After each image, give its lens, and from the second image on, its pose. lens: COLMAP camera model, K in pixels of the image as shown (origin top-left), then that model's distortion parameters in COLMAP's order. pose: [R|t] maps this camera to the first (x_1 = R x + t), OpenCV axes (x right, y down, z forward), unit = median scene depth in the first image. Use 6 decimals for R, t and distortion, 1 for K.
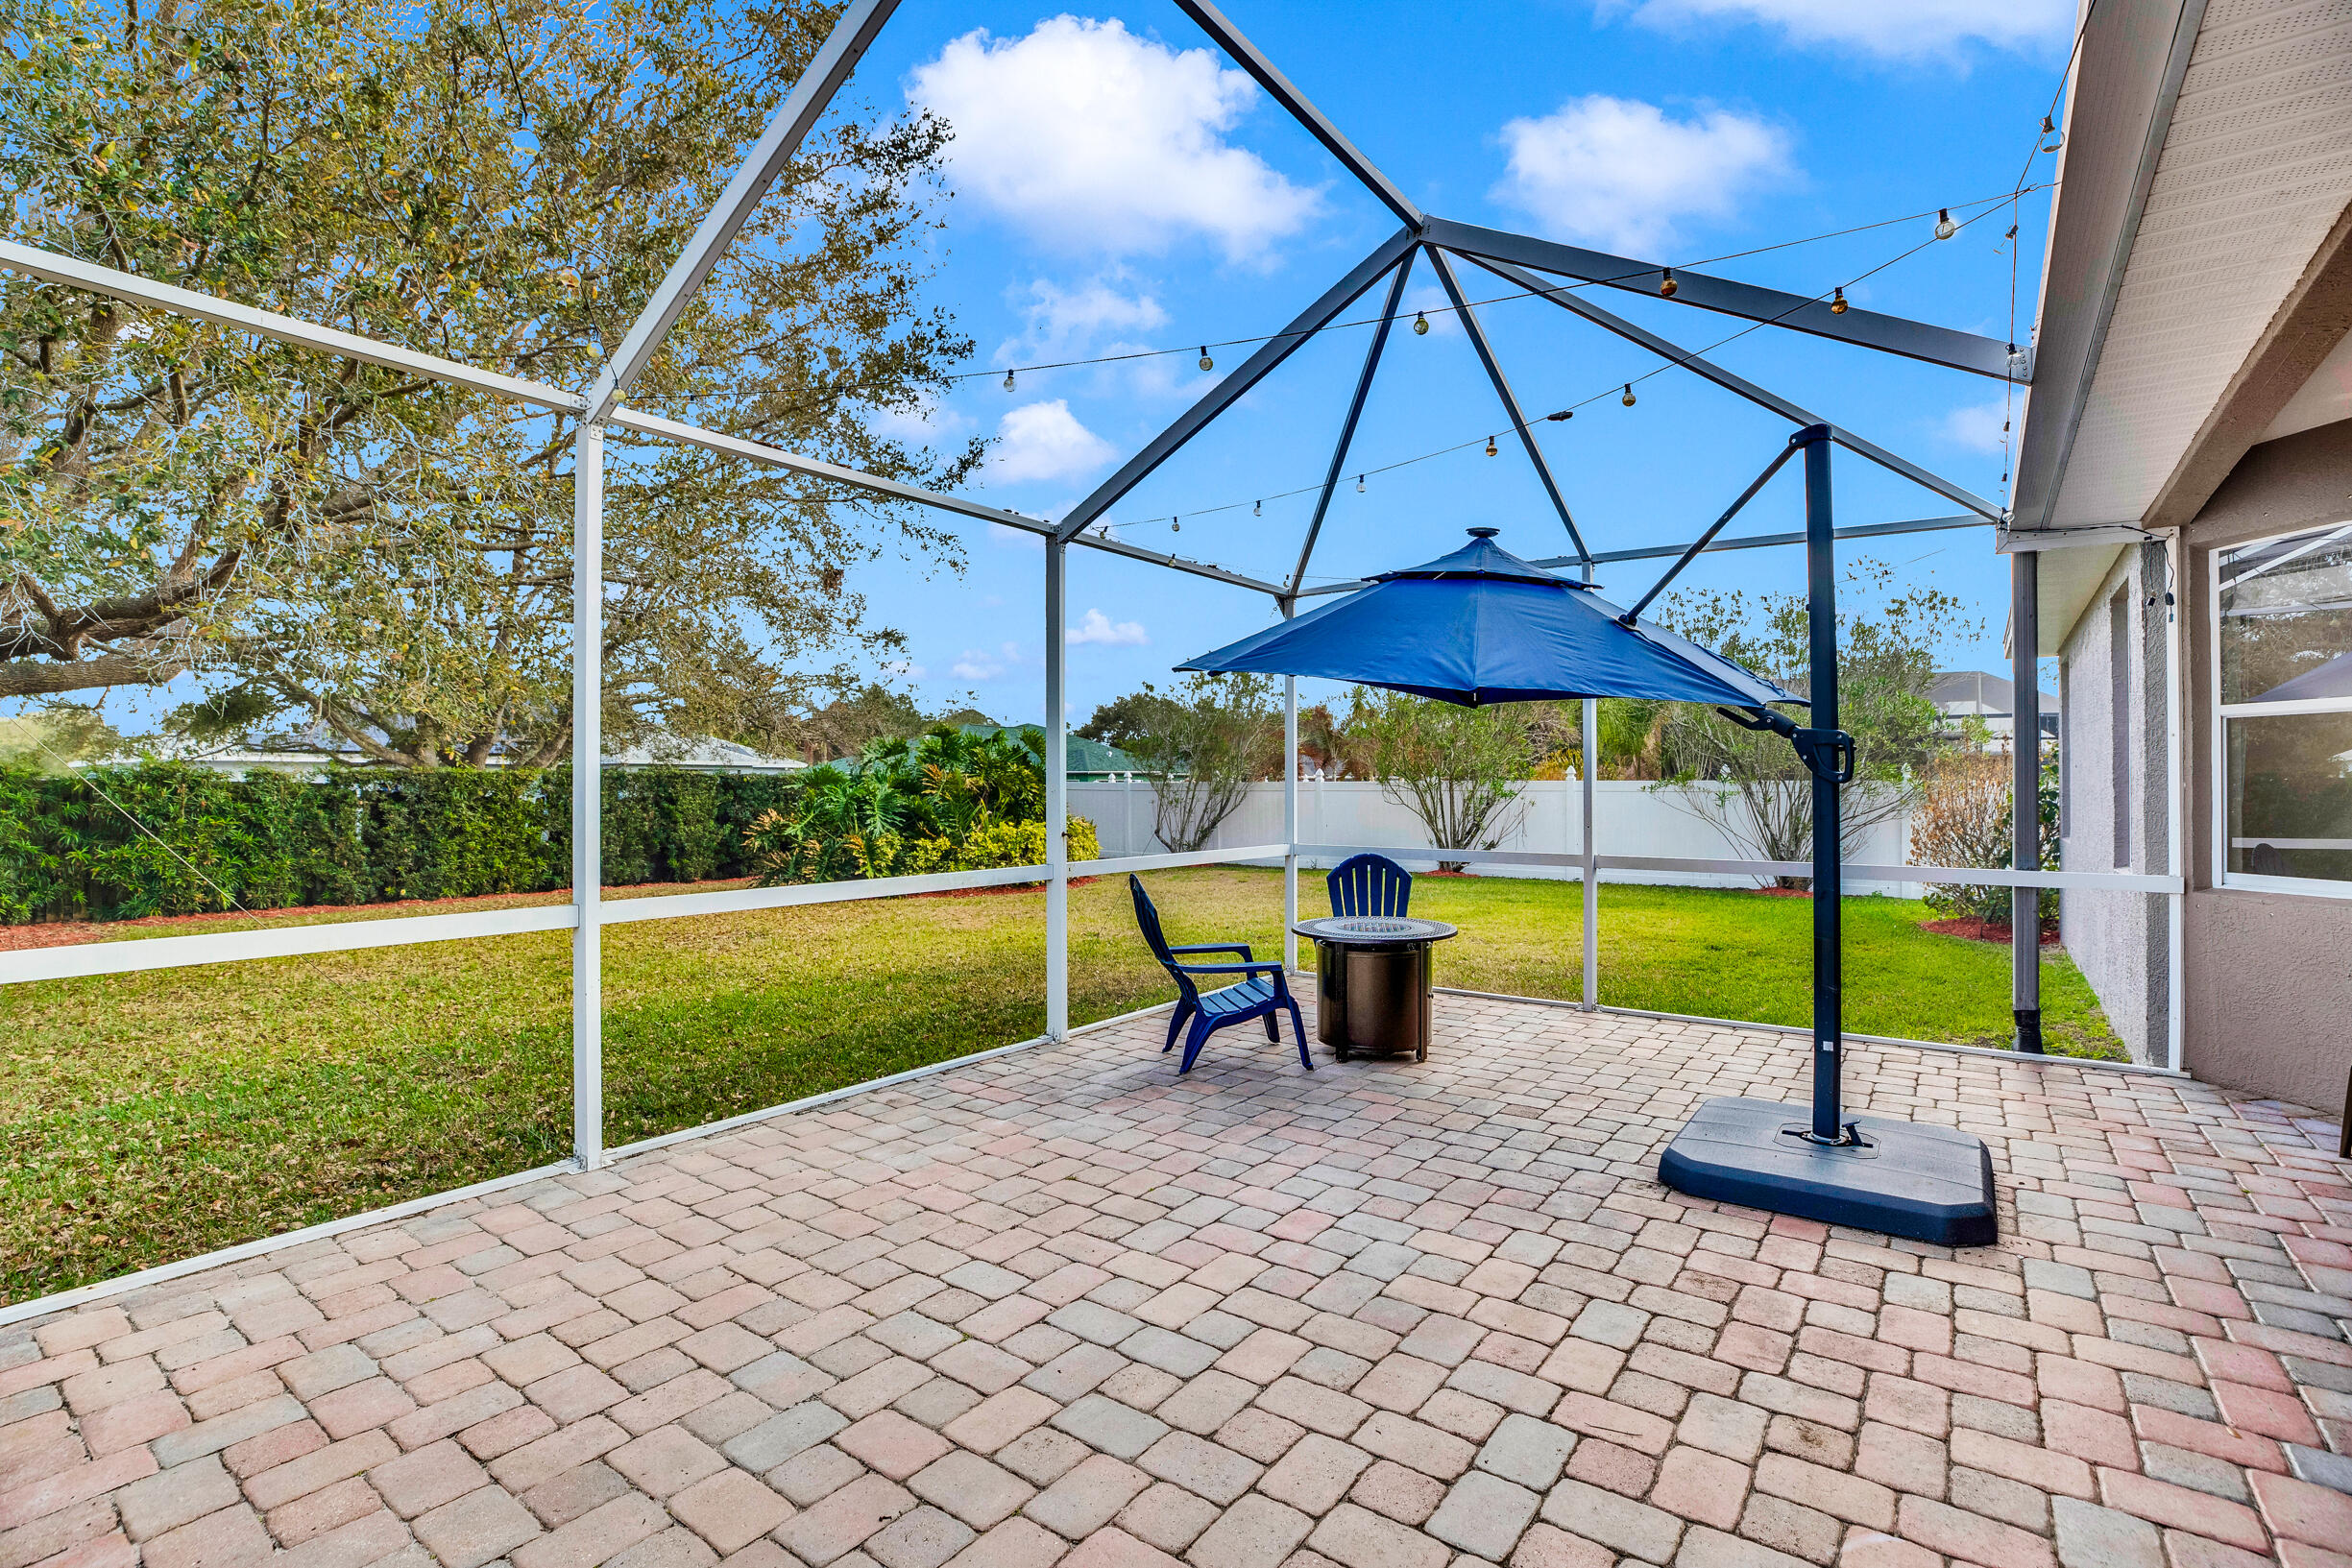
lens RADIAL K [[1076.0, 0, 1160.8], [0, 1076.0, 789.6], [0, 0, 1]] dist [-0.040562, 0.010215]
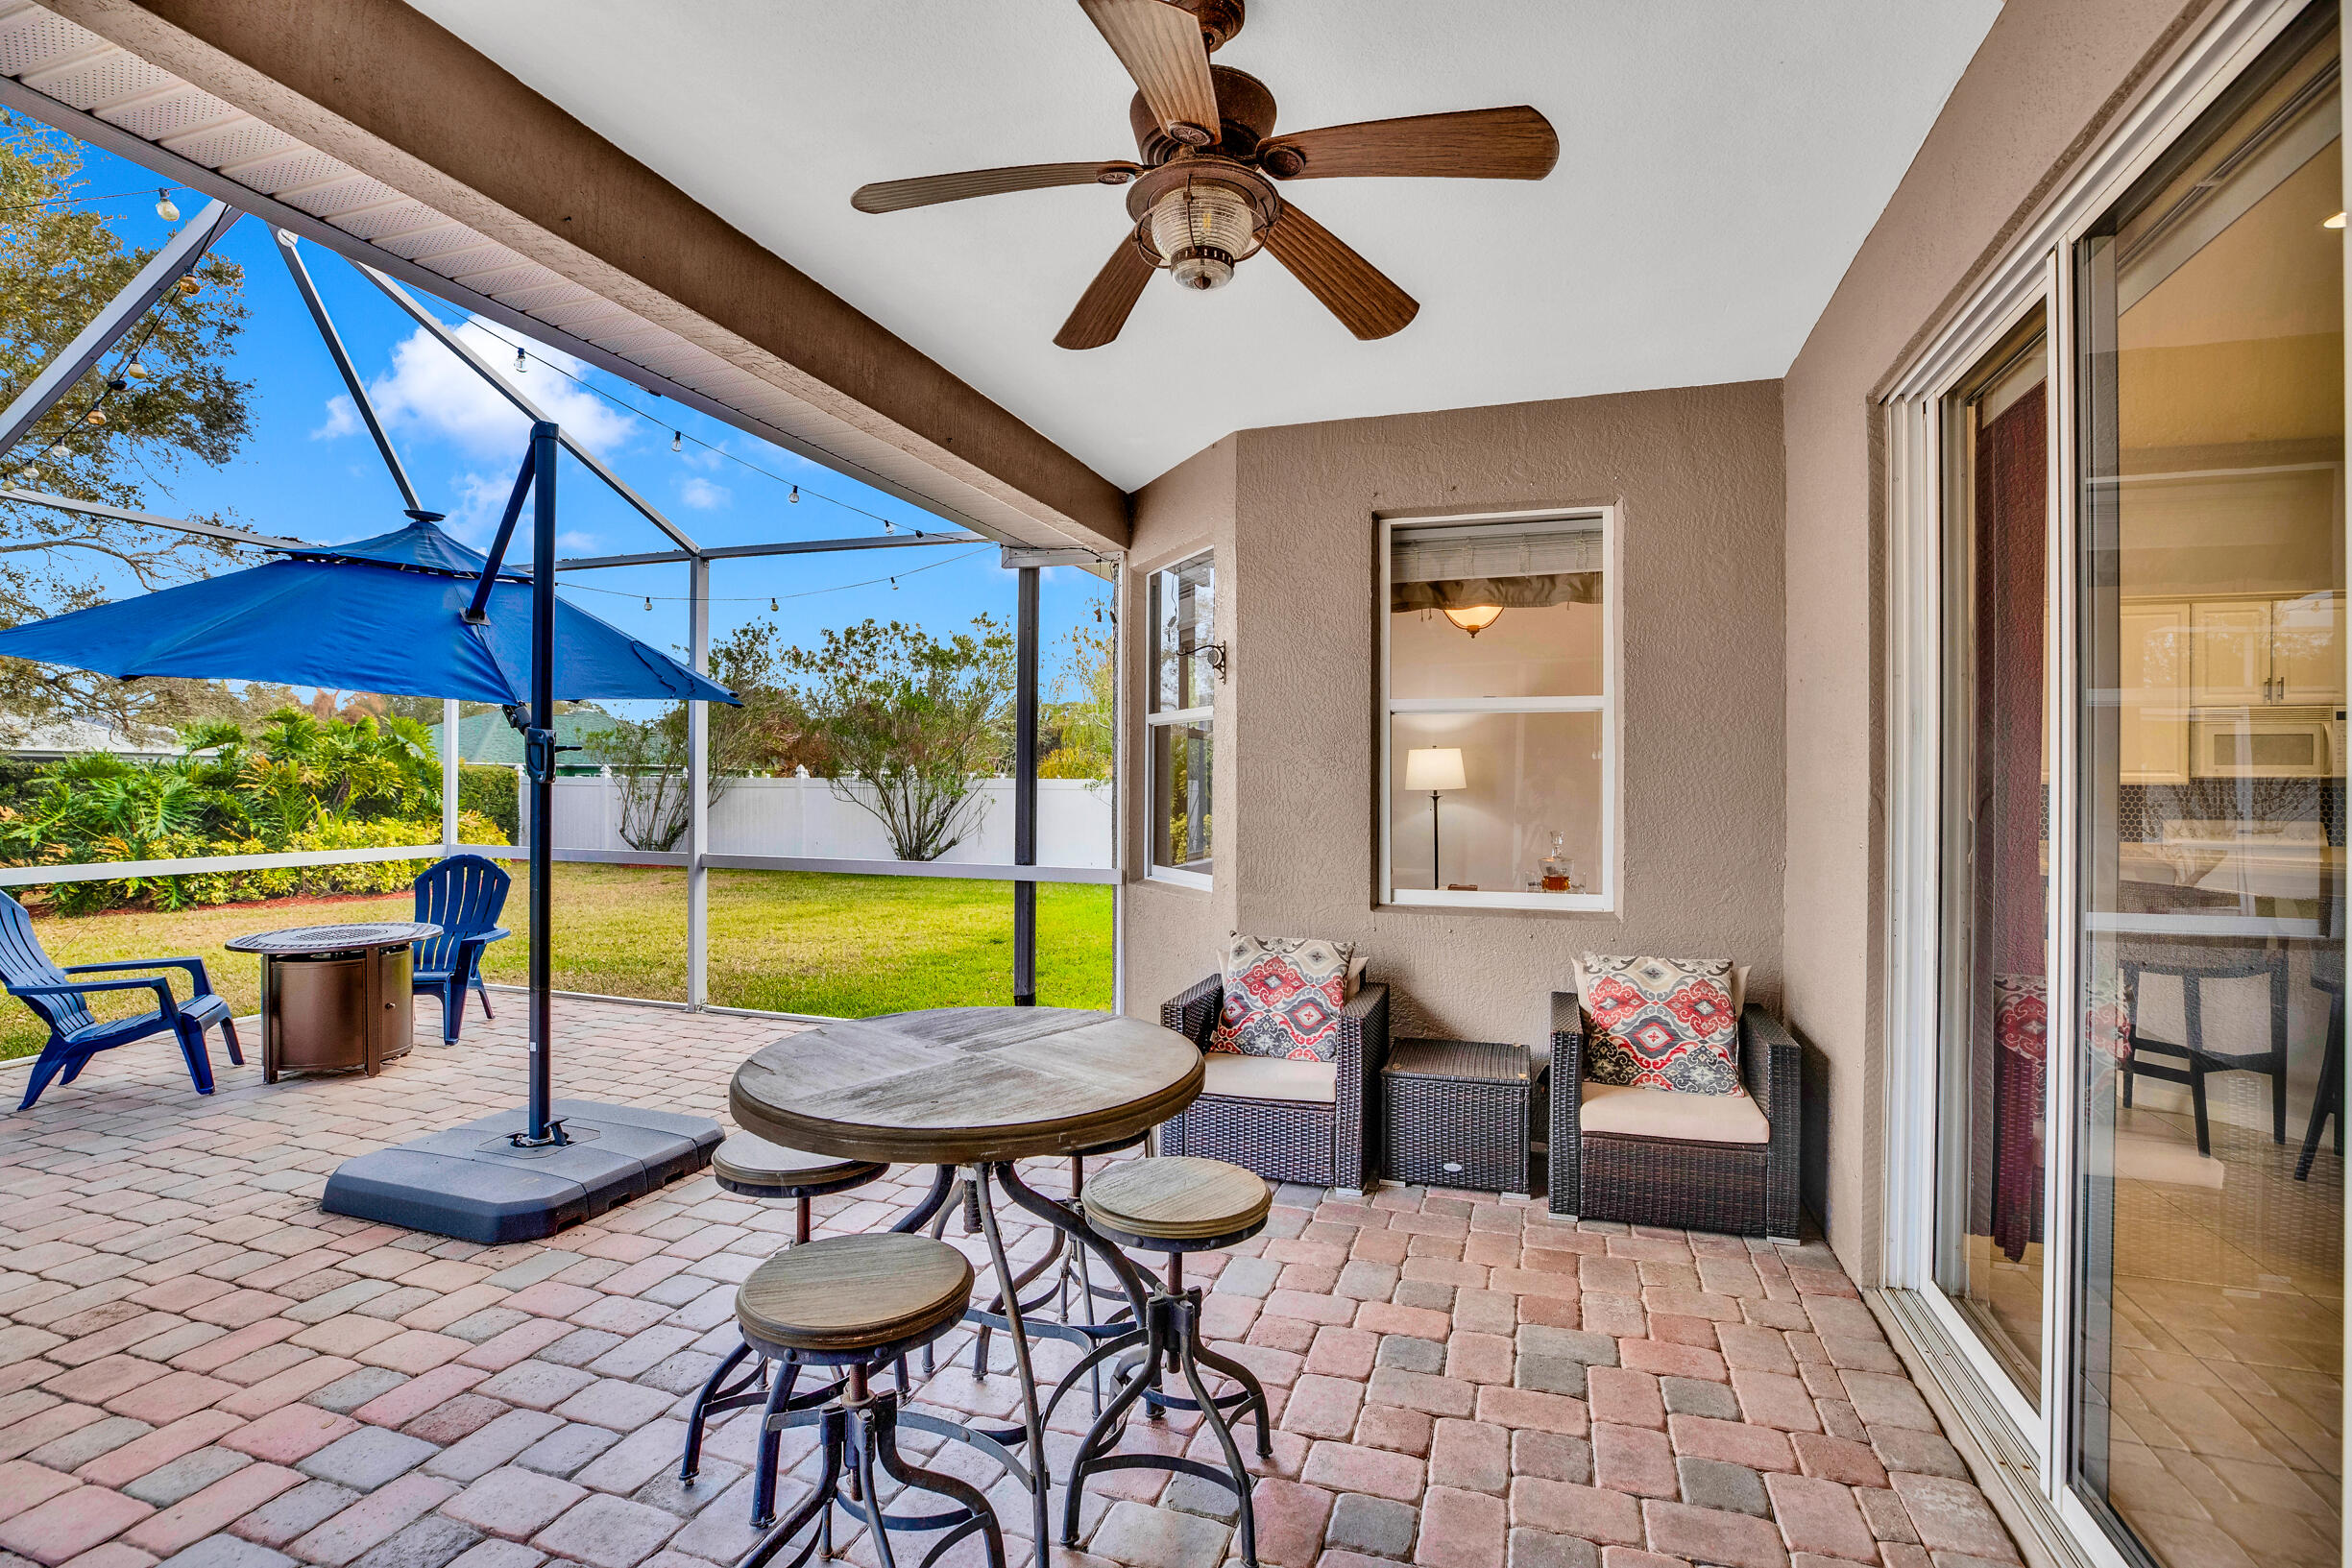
lens RADIAL K [[1076.0, 0, 1196.3], [0, 1076.0, 793.5], [0, 0, 1]] dist [-0.040562, 0.010215]
pose [[0.954915, 0.001799, 0.296875, 0.665300], [-0.004231, 0.999963, 0.007551, -0.005344], [-0.296850, -0.008466, 0.954887, -0.099472]]
